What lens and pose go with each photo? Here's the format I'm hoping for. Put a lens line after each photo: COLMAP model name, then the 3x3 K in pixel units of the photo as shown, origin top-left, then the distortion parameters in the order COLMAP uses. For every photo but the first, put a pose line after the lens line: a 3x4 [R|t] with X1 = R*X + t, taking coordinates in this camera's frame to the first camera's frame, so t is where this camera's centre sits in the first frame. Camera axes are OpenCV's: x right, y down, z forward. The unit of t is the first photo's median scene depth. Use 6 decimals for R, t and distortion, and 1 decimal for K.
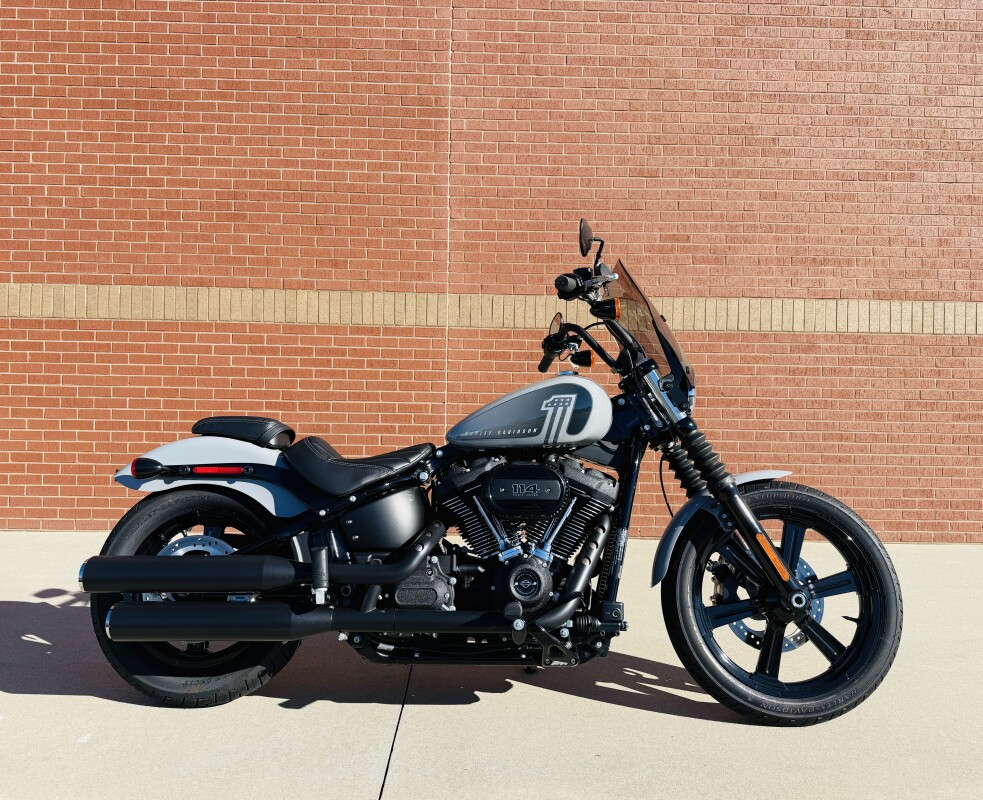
lens RADIAL K [[731.0, 0, 491.8], [0, 731.0, 407.5], [0, 0, 1]] dist [0.087302, -0.123698]
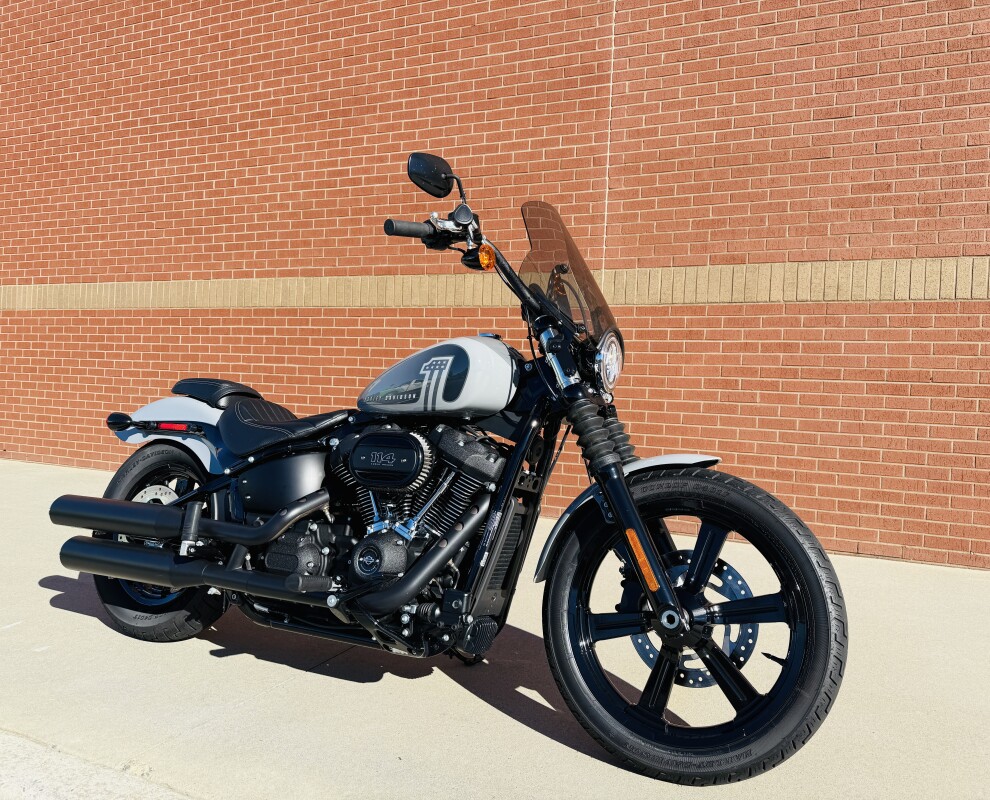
lens RADIAL K [[732.8, 0, 546.6], [0, 732.8, 408.3], [0, 0, 1]] dist [0.071940, -0.101376]
pose [[0.915939, 0.027978, -0.400340, 0.259304], [-0.025418, 0.999608, 0.011704, 0.014335], [0.400511, -0.000544, 0.916292, 0.103176]]
